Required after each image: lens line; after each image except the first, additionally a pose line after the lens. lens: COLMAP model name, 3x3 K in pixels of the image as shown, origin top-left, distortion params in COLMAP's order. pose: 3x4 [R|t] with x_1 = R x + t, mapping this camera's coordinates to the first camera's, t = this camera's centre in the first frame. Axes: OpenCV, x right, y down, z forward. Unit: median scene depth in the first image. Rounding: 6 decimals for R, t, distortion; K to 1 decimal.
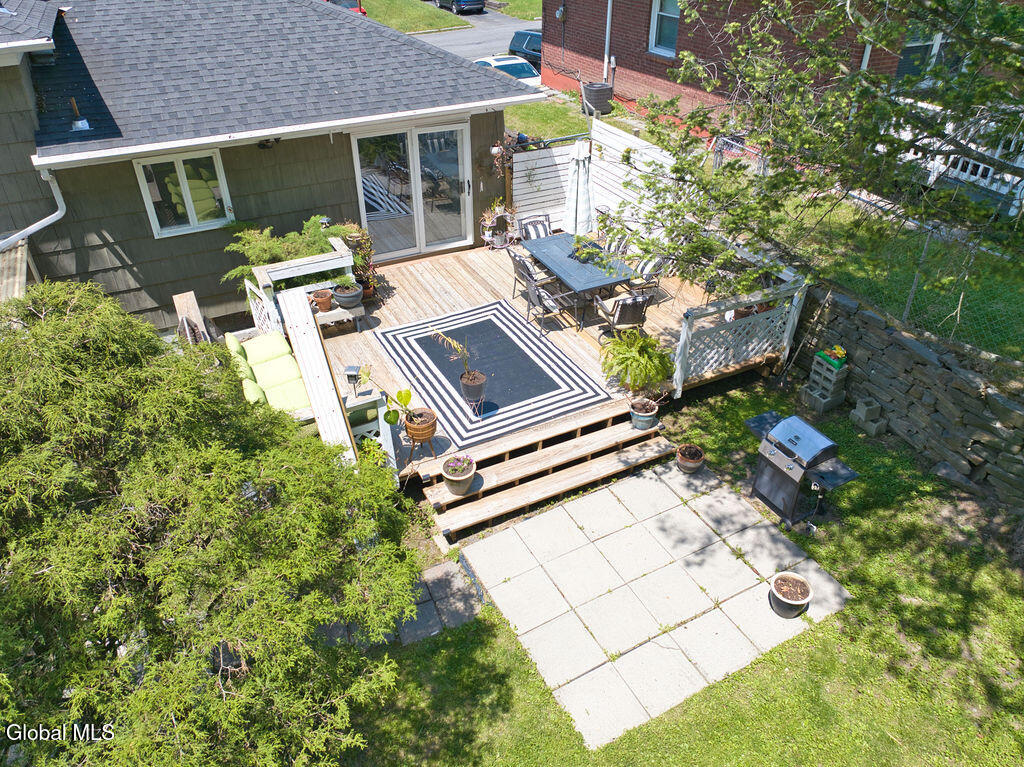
lens RADIAL K [[719.9, 0, 509.5], [0, 719.9, 386.1], [0, 0, 1]] dist [-0.007065, 0.000337]
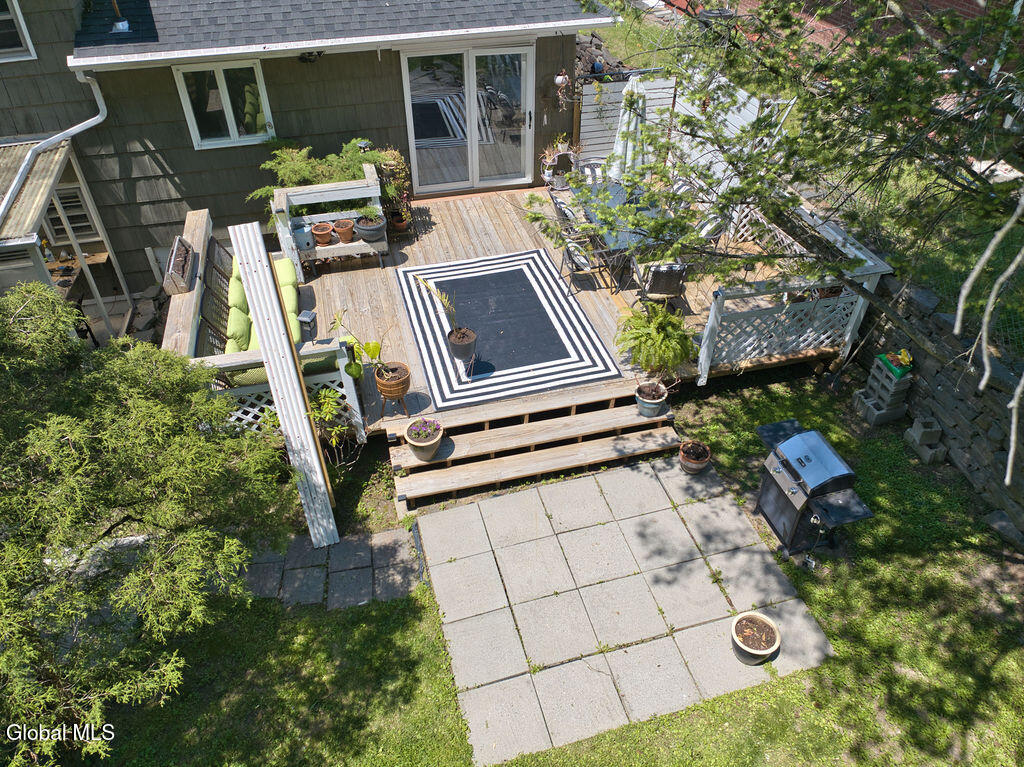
lens RADIAL K [[736.6, 0, 511.0], [0, 736.6, 378.1], [0, 0, 1]] dist [-0.001243, -0.006997]
pose [[0.975897, 0.135136, -0.171360, 0.163323], [-0.120978, 0.988514, 0.090579, -0.046341], [0.181632, -0.067665, 0.981036, 0.082950]]
